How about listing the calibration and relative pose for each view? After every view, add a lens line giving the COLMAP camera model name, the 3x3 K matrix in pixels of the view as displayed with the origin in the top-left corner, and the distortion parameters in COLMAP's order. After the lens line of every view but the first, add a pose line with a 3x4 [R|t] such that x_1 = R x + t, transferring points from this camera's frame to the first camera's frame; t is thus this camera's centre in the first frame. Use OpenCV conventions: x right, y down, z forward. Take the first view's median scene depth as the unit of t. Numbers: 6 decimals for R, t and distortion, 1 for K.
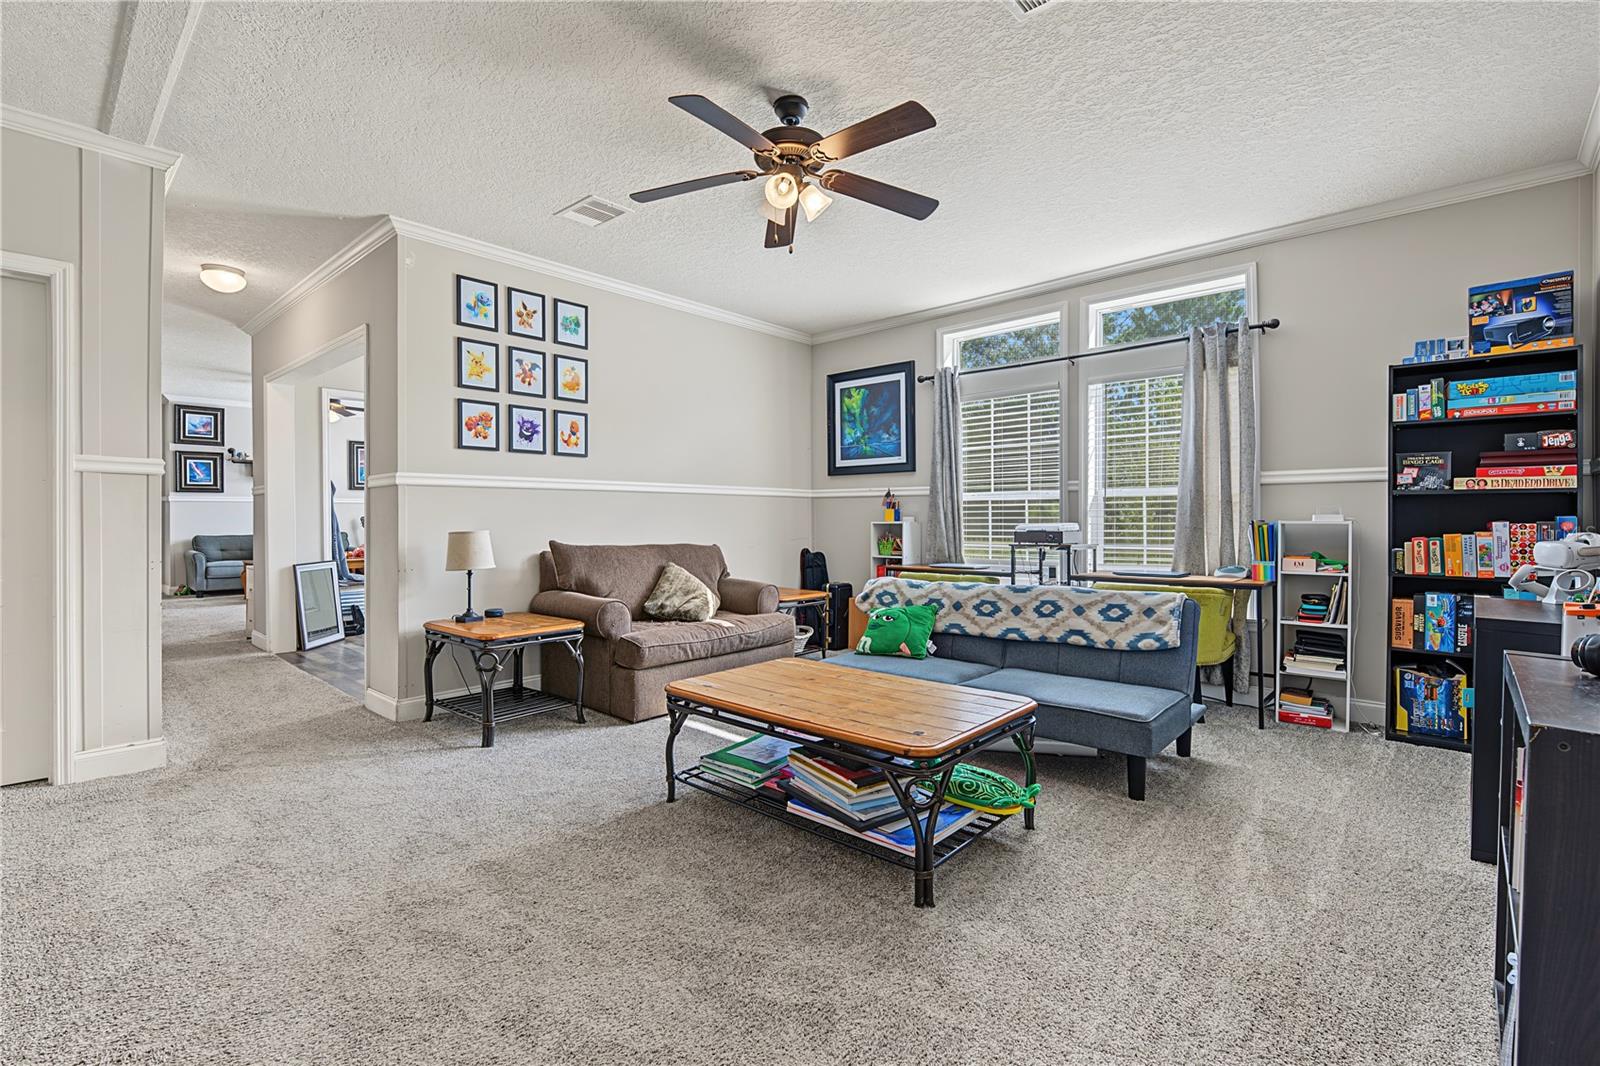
lens RADIAL K [[706.8, 0, 791.4], [0, 706.8, 522.6], [0, 0, 1]] dist [-0.000929, 0.000386]
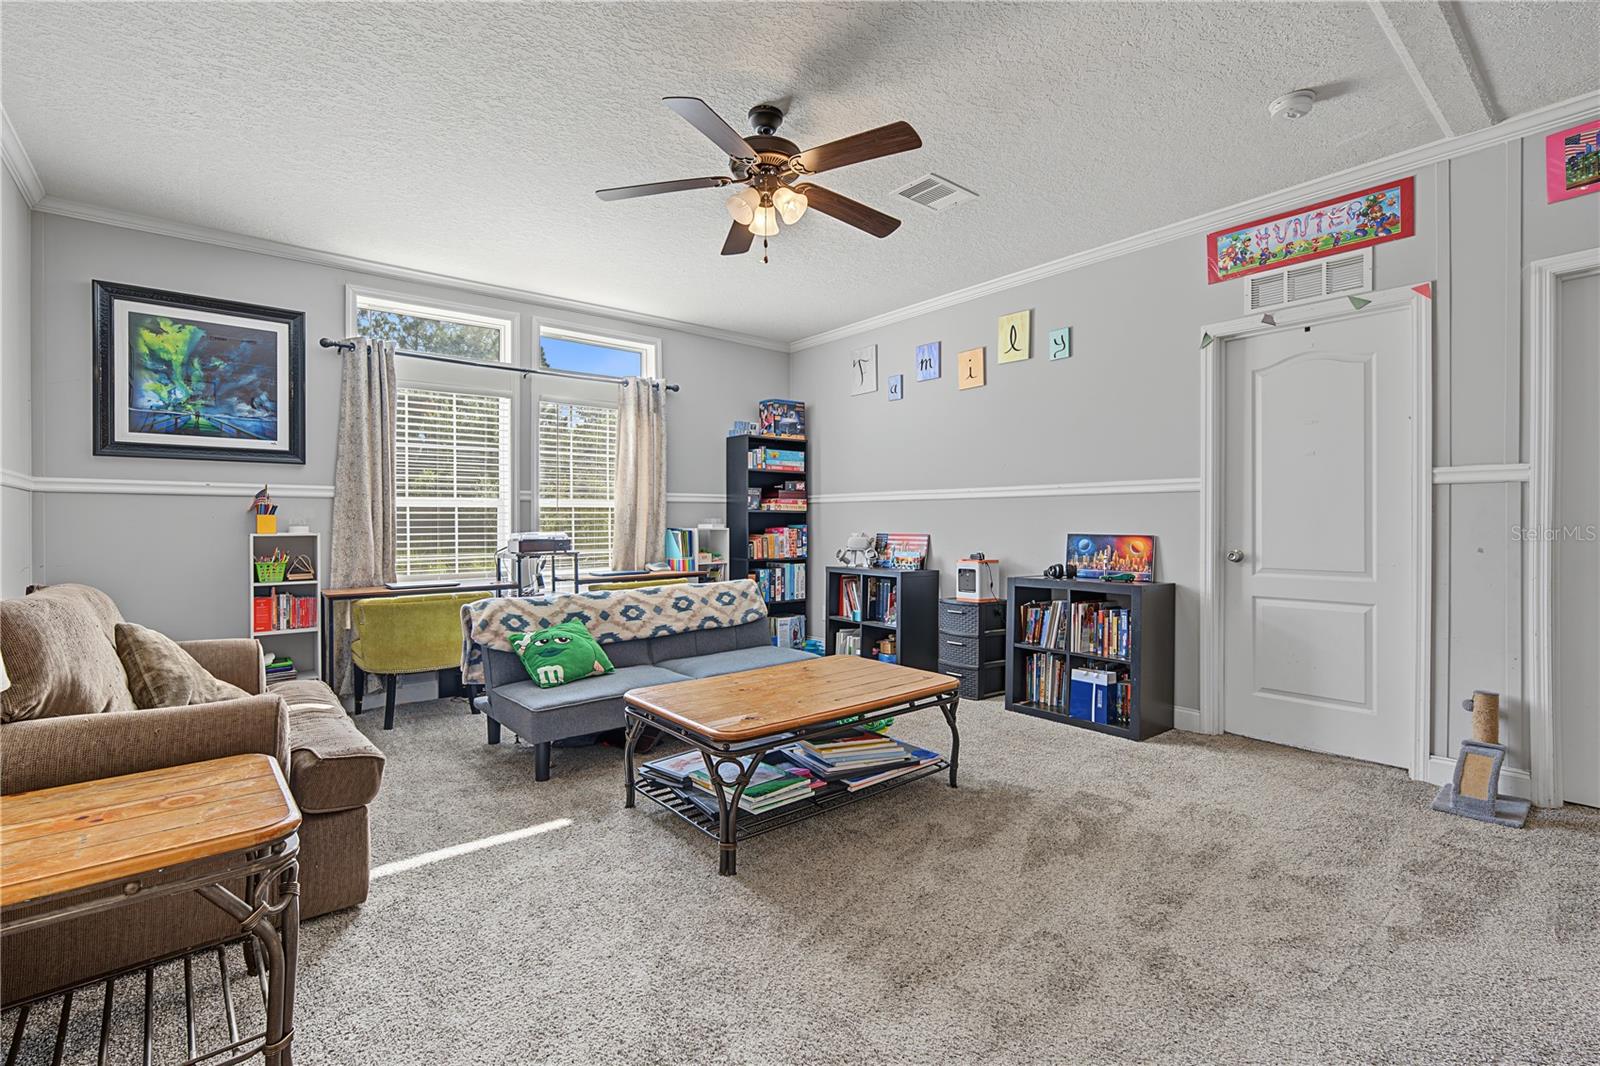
lens RADIAL K [[706.8, 0, 791.4], [0, 706.8, 522.6], [0, 0, 1]] dist [-0.000929, 0.000386]
pose [[0.156067, 0.001613, 0.987745, -0.772858], [0.008128, 0.999963, -0.002917, -0.008699], [-0.987713, 0.008483, 0.156048, 0.633783]]
